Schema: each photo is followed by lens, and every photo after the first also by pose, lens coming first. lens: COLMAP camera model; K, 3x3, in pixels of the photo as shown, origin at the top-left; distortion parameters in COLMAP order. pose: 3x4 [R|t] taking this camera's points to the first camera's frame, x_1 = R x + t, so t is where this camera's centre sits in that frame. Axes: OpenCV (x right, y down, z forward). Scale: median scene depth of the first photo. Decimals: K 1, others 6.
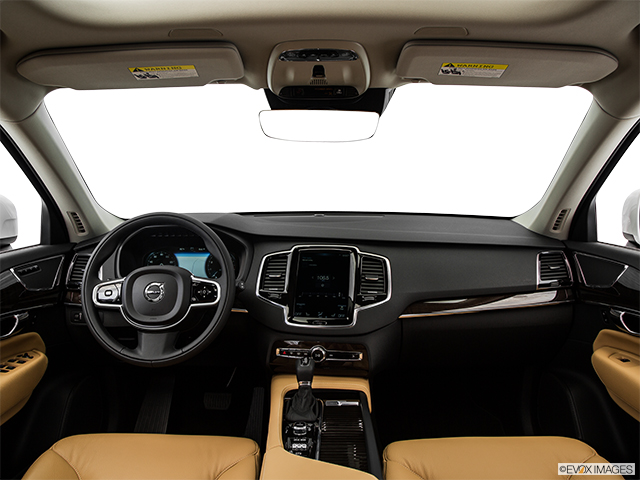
lens RADIAL K [[498.3, 0, 316.1], [0, 498.3, 239.2], [0, 0, 1]] dist [-0.104573, 0.052843]
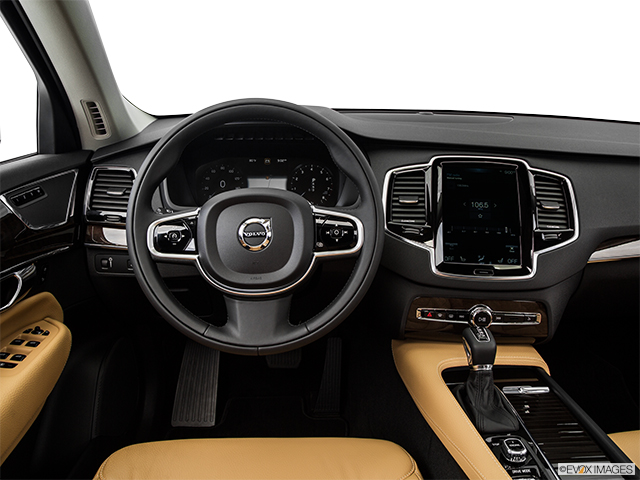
lens RADIAL K [[498.3, 0, 323.0], [0, 498.3, 238.5], [0, 0, 1]] dist [-0.104573, 0.052843]
pose [[0.997882, -0.002682, 0.064993, -0.243787], [-0.009559, 0.982256, 0.187303, -0.001901], [-0.064342, -0.187528, 0.980150, 0.339867]]
